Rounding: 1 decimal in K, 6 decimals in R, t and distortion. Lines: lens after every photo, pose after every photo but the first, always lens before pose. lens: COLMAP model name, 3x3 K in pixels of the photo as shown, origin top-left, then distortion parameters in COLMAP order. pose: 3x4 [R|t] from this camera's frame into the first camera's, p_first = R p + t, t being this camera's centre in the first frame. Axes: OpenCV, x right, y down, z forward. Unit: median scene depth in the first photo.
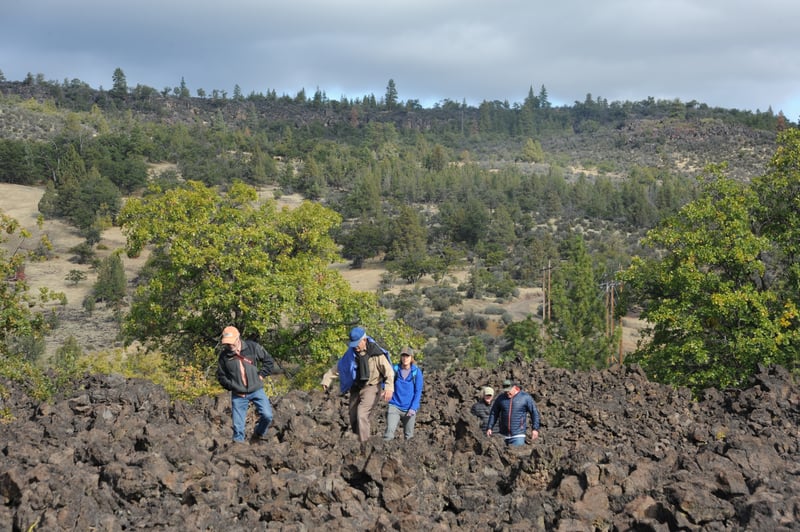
lens RADIAL K [[1206.7, 0, 400.0], [0, 1206.7, 266.0], [0, 0, 1]] dist [0.008510, 0.101819]
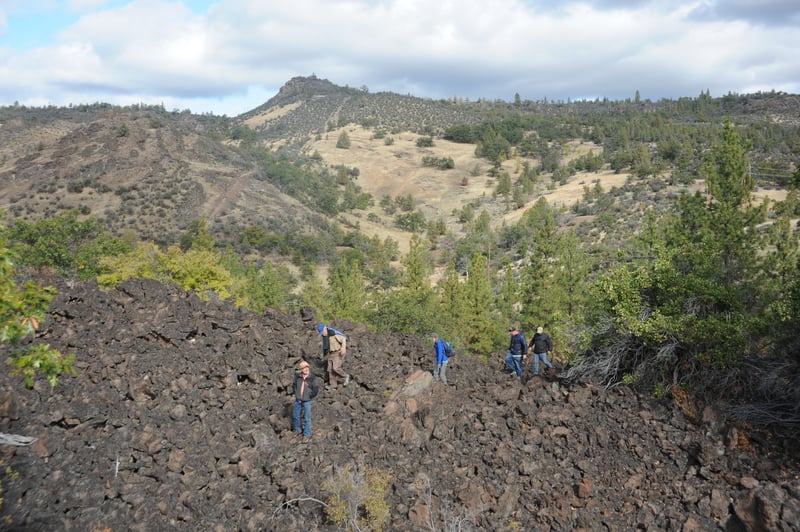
lens RADIAL K [[915.8, 0, 400.0], [0, 915.8, 266.0], [0, 0, 1]] dist [0.005910, 0.027388]
pose [[0.979830, -0.020670, -0.198762, -0.098063], [0.043171, 0.993044, 0.109548, -0.031762], [0.195115, -0.115919, 0.973906, -0.718164]]
